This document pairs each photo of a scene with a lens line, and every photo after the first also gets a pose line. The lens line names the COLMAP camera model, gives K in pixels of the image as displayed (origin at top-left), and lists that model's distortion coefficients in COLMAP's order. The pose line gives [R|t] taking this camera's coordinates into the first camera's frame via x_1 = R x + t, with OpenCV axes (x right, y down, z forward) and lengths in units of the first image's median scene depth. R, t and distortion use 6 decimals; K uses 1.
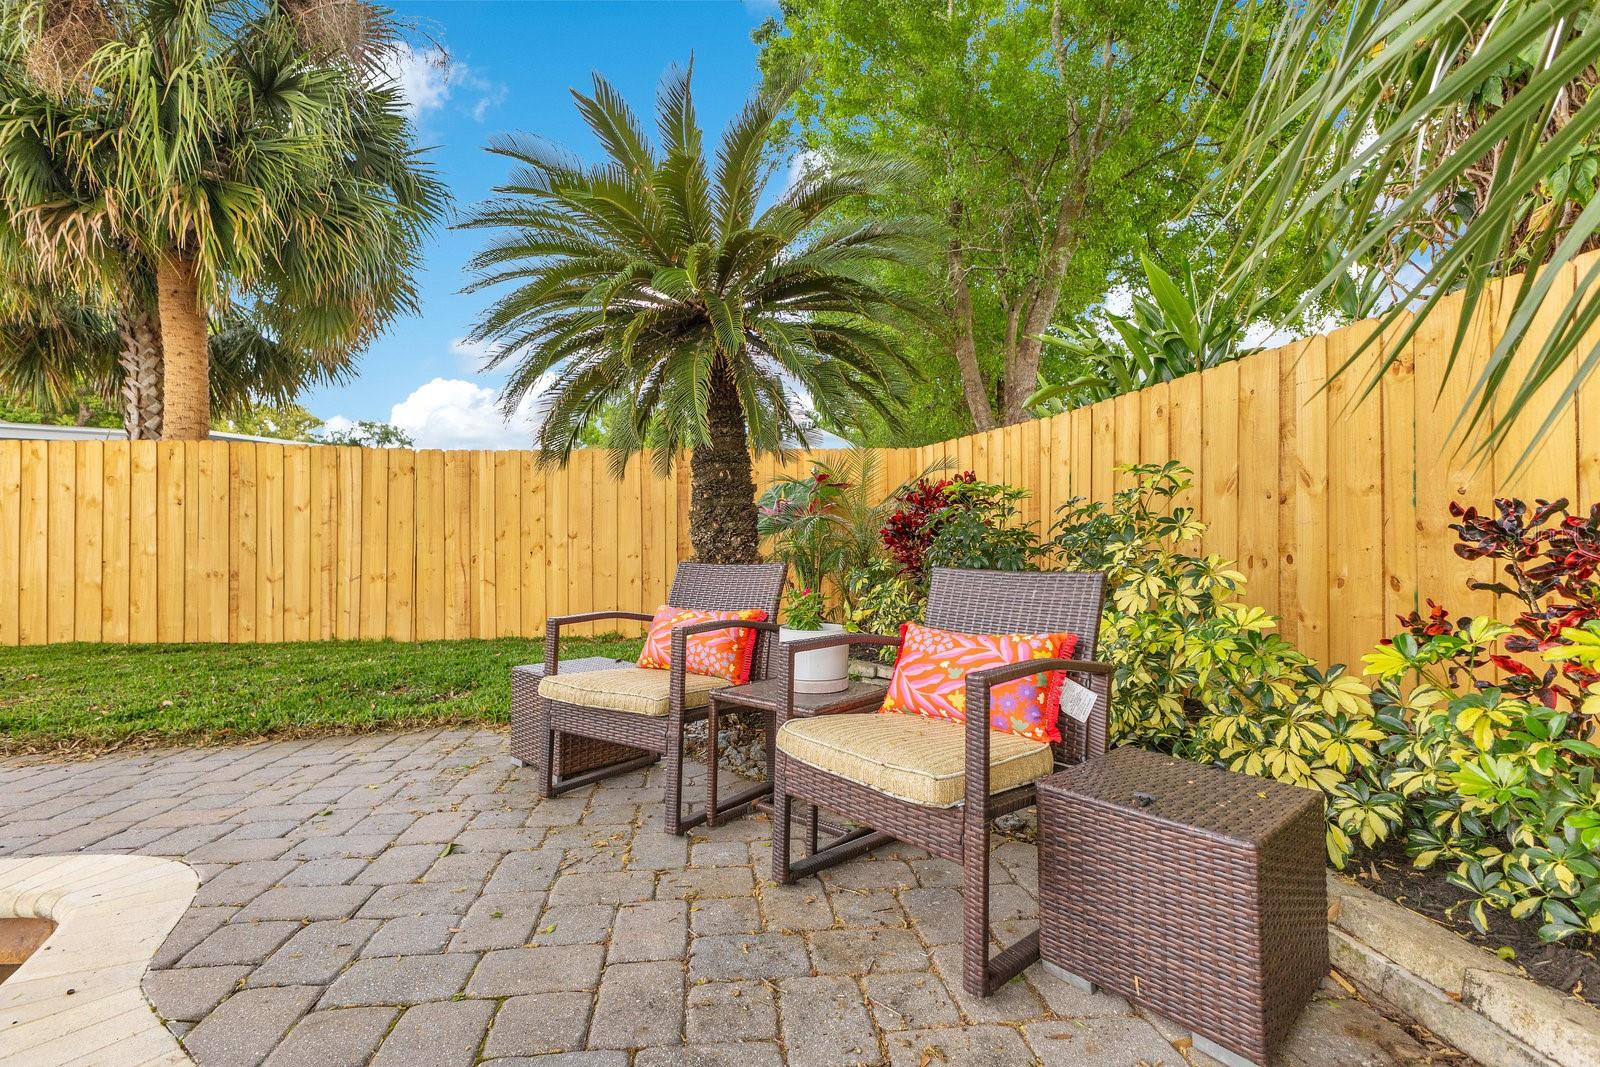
lens RADIAL K [[695.7, 0, 801.0], [0, 695.7, 507.2], [0, 0, 1]] dist [0.002601, 0.000087]
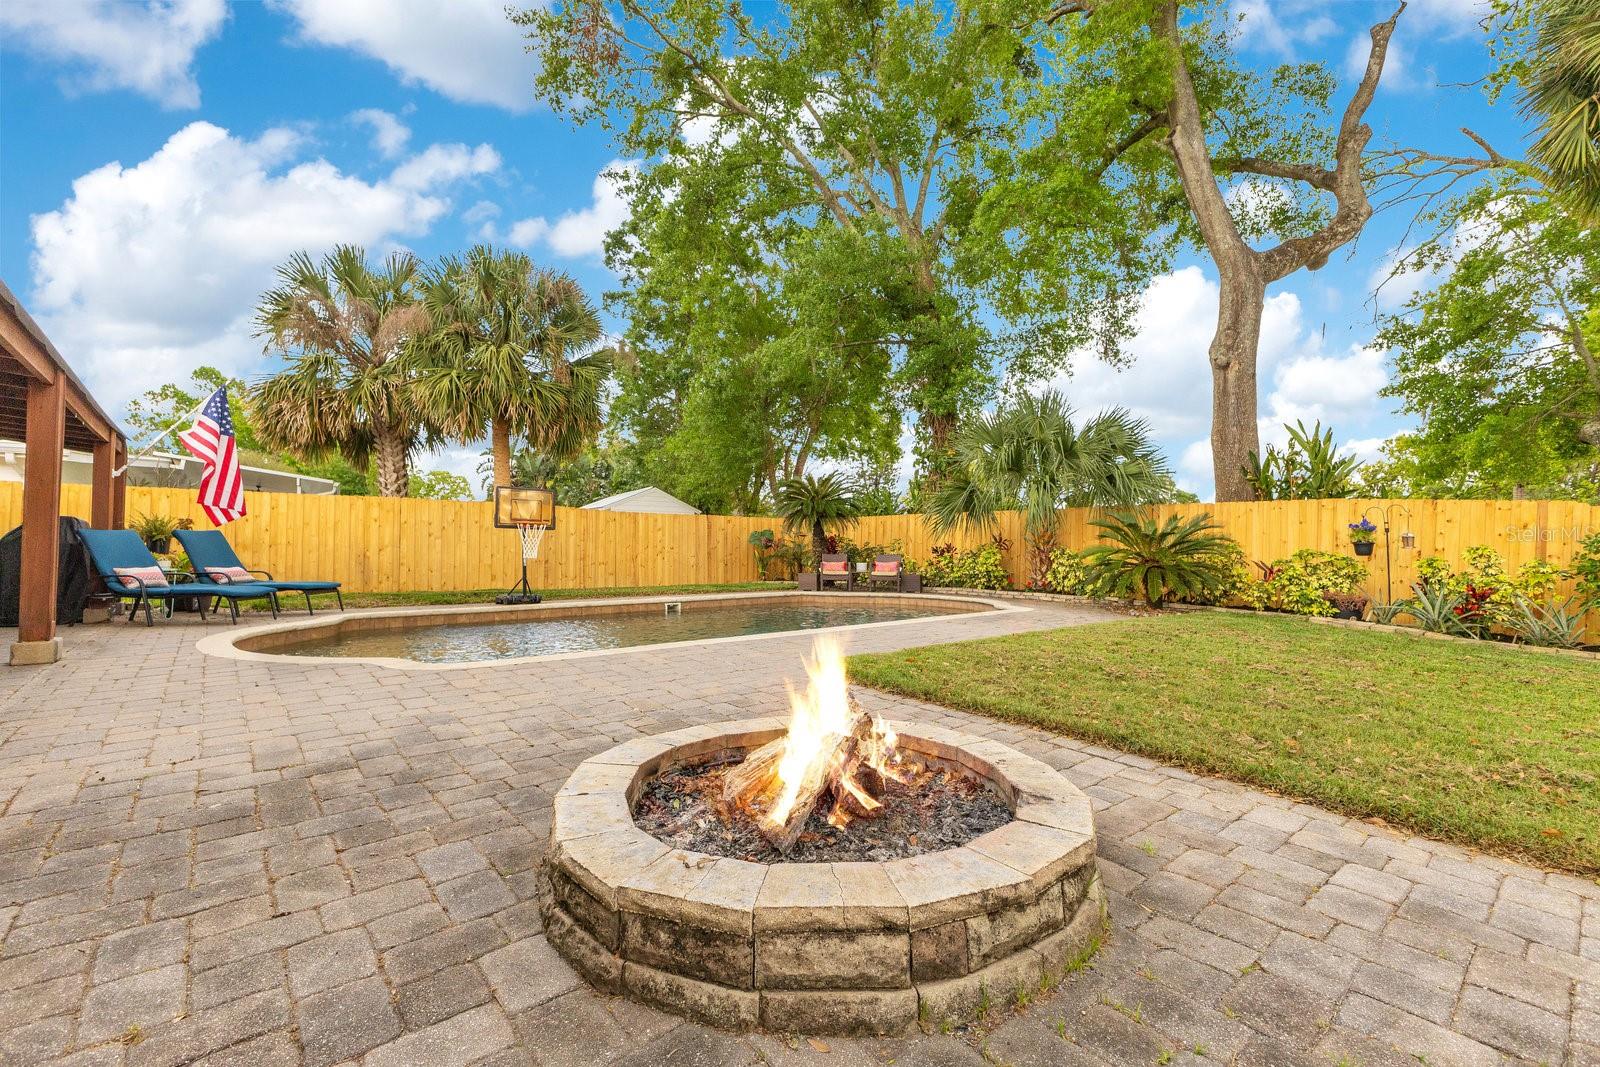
lens RADIAL K [[698.0, 0, 790.7], [0, 698.0, 530.6], [0, 0, 1]] dist [0.004710, -0.000412]
pose [[0.847156, 0.034236, 0.530240, -1.379791], [-0.036439, 0.999316, -0.006305, -0.023228], [-0.530093, -0.013980, 0.847824, -1.453527]]
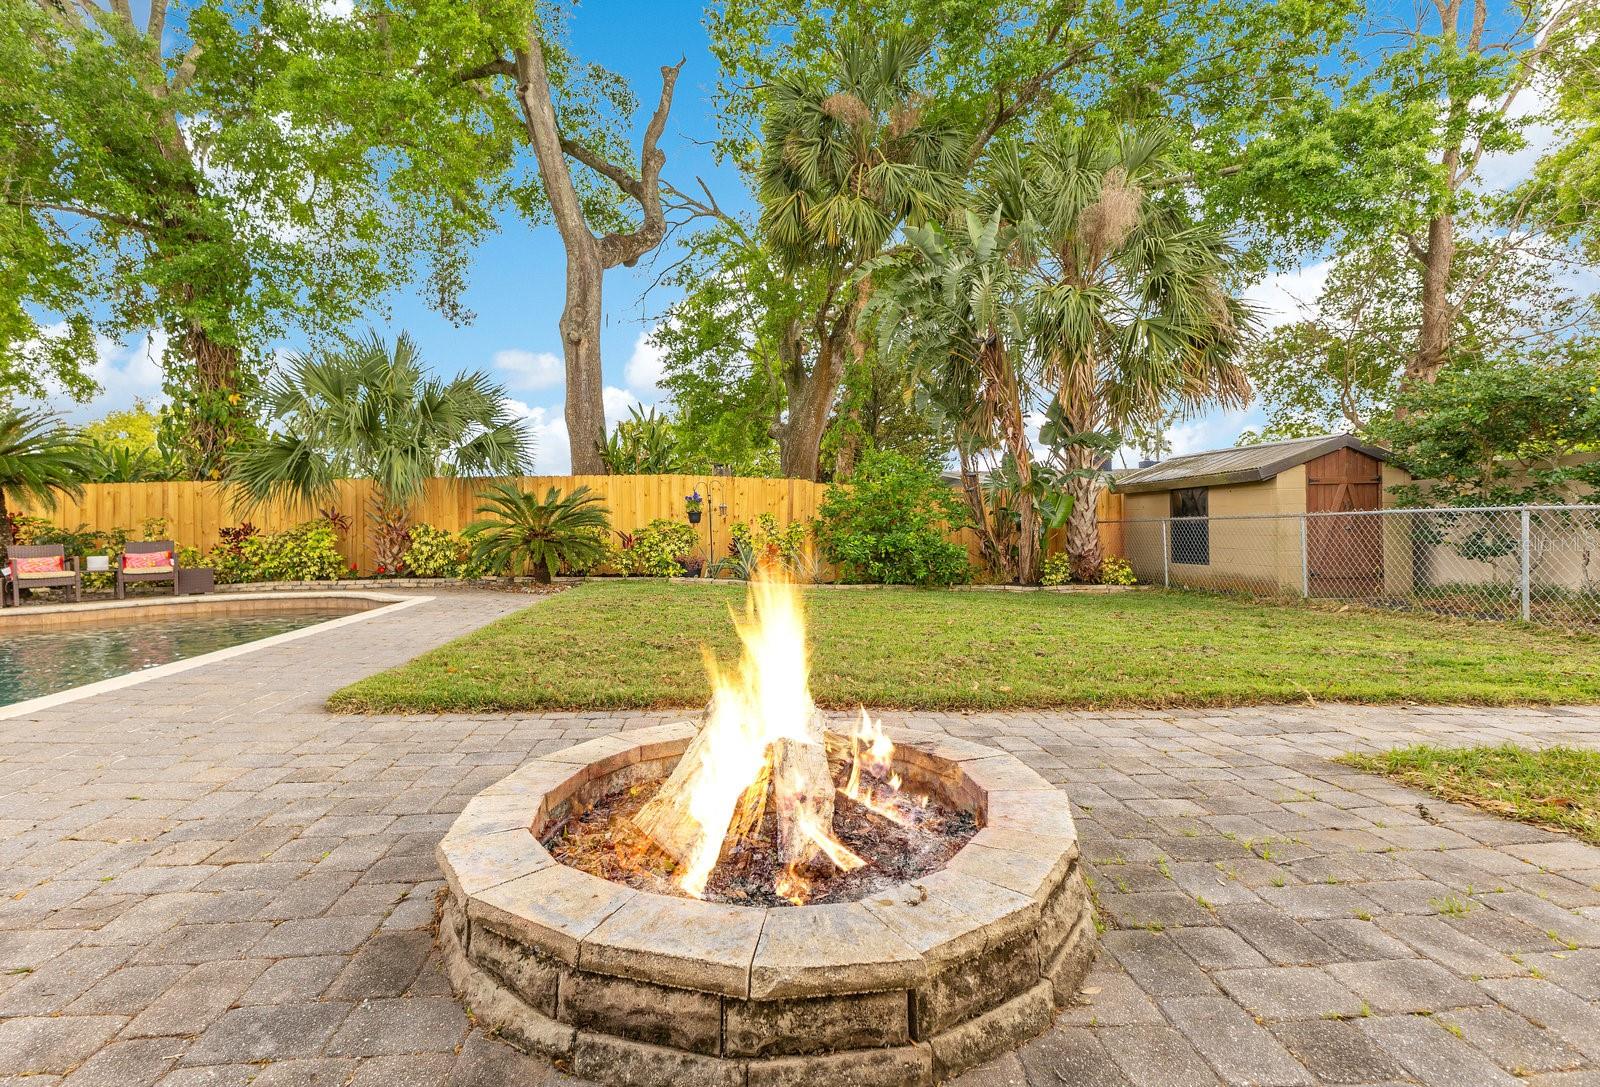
lens RADIAL K [[777.8, 0, 791.0], [0, 777.8, 521.0], [0, 0, 1]] dist [0.004425, 0.001217]
pose [[0.070962, 0.007214, 0.997453, -1.503849], [-0.009756, 0.999931, -0.006538, -0.018363], [-0.997431, -0.009267, 0.071028, -1.219527]]
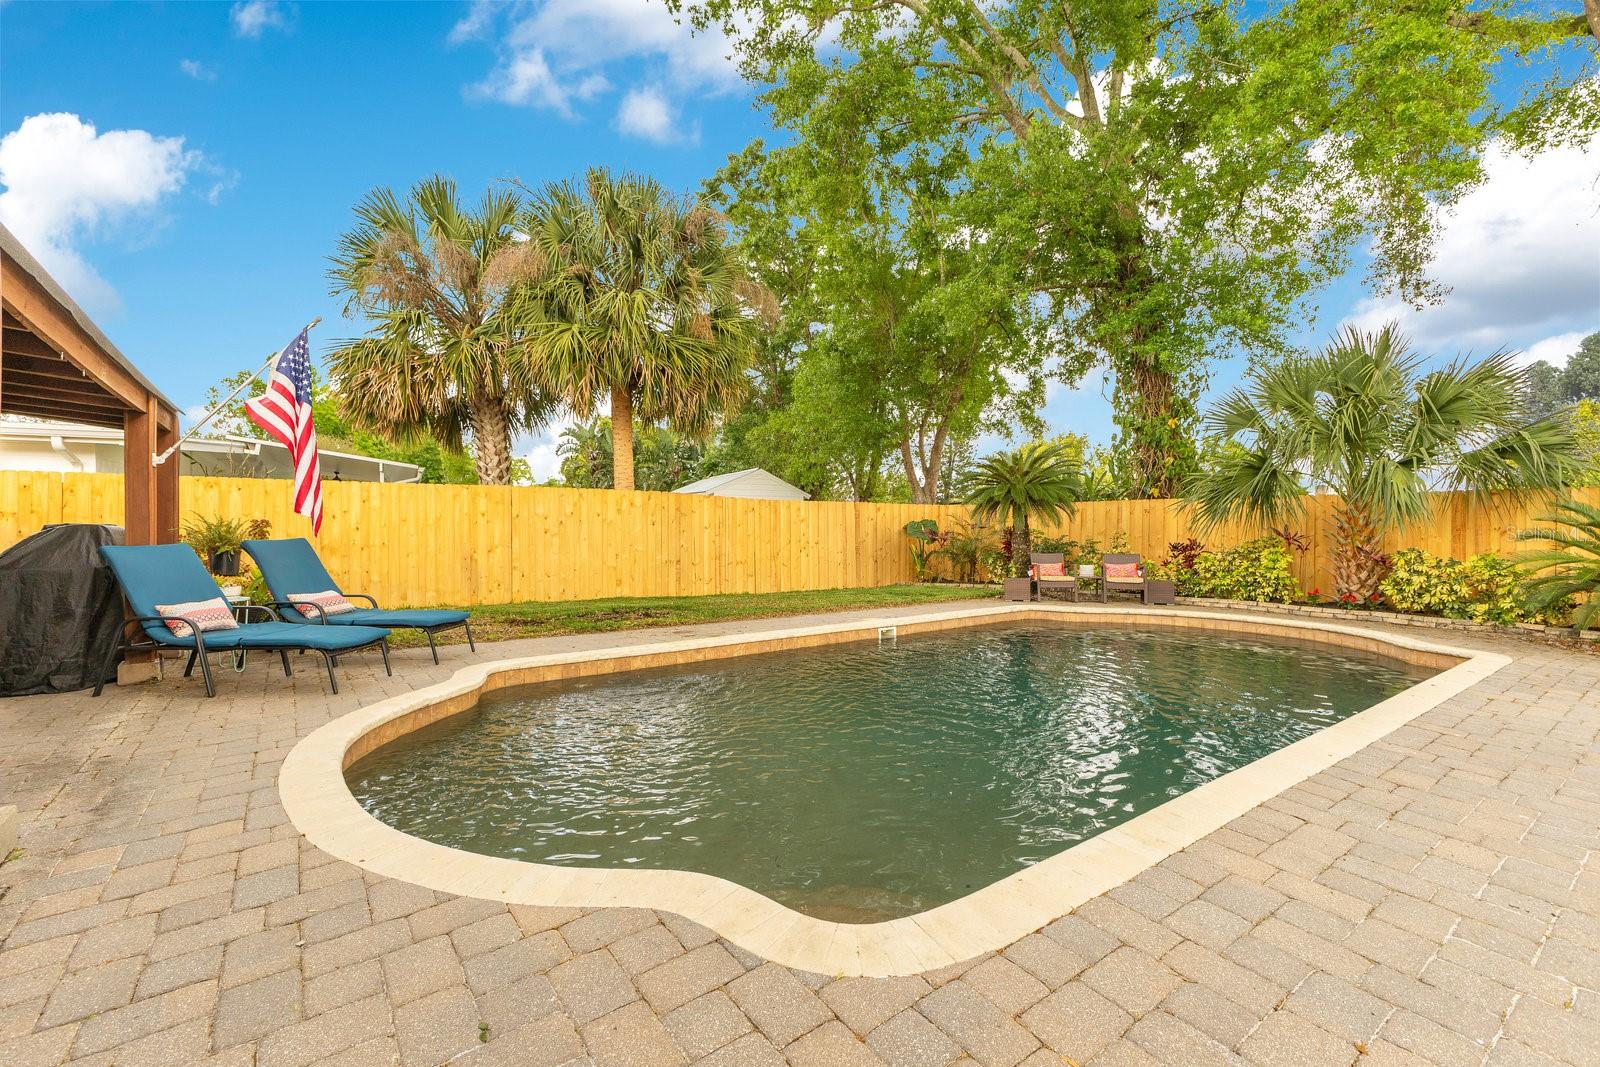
lens RADIAL K [[698.0, 0, 790.7], [0, 698.0, 530.6], [0, 0, 1]] dist [0.004710, -0.000412]
pose [[0.881311, 0.014480, 0.472314, -1.466415], [-0.030309, 0.999204, 0.025921, -0.049462], [-0.471563, -0.037159, 0.881049, -0.860971]]
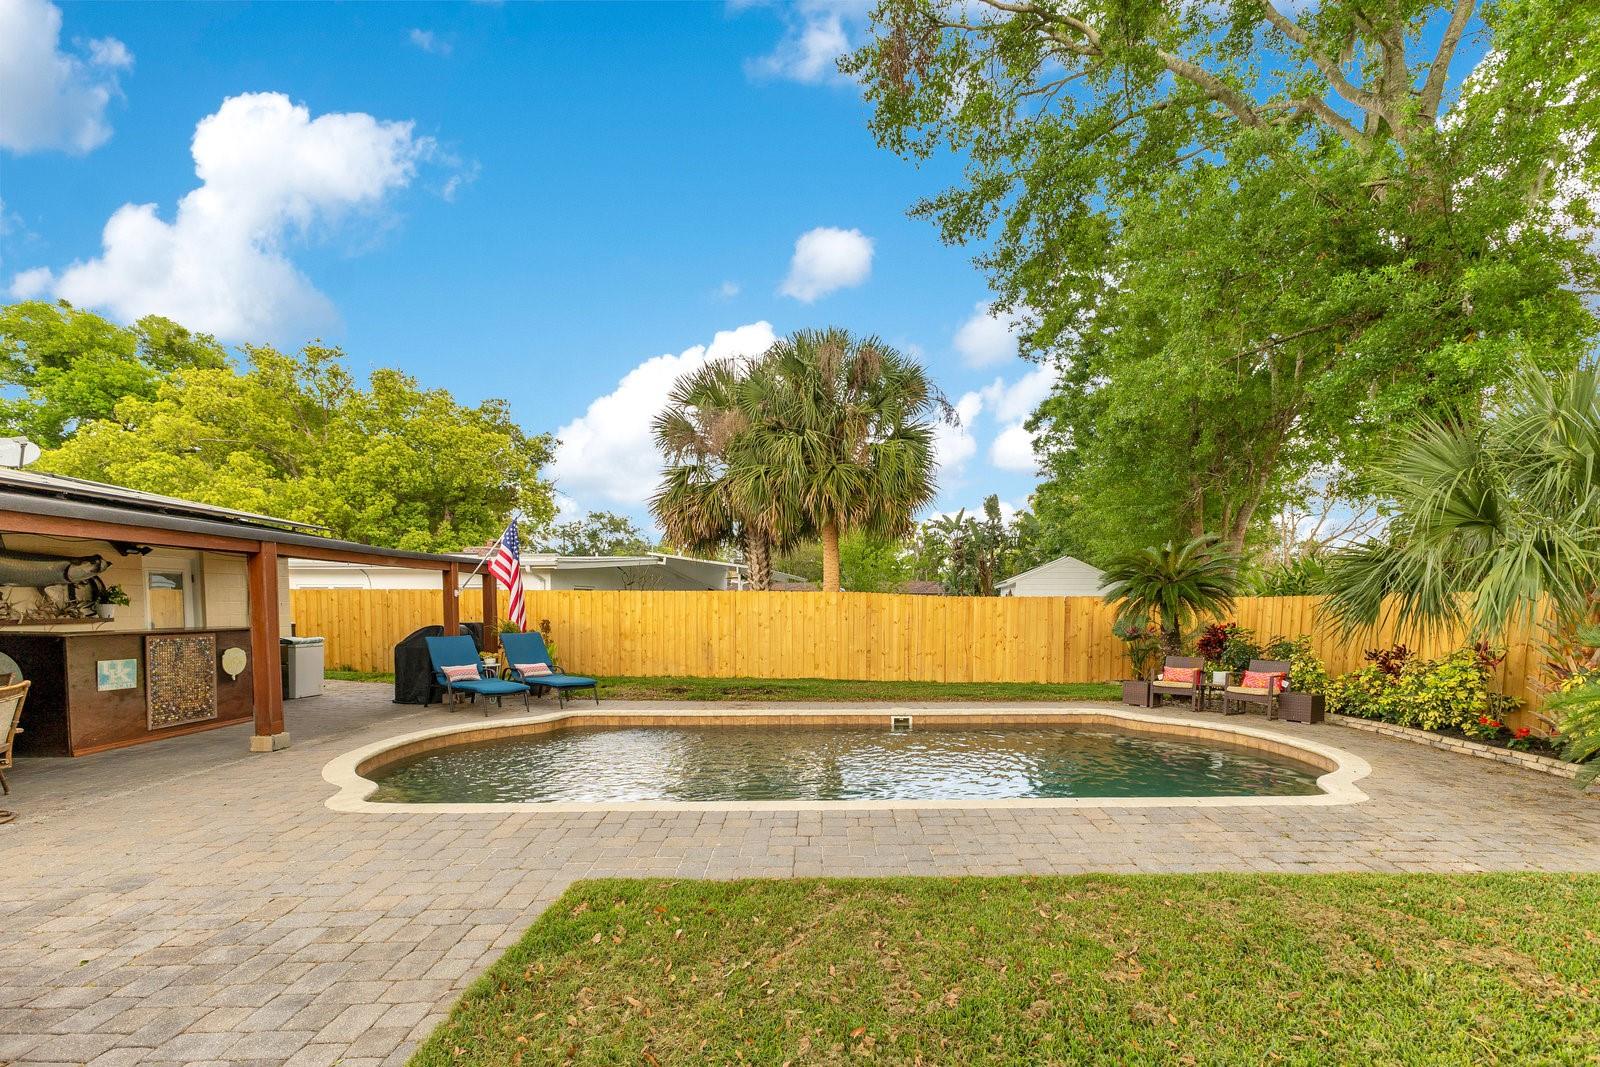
lens RADIAL K [[724.2, 0, 828.8], [0, 724.2, 632.8], [0, 0, 1]] dist [0.012782, 0.000008]
pose [[0.991723, 0.022088, -0.126479, -0.649249], [-0.013048, 0.997330, 0.071856, -0.130773], [0.127728, -0.069611, 0.989363, -1.354283]]
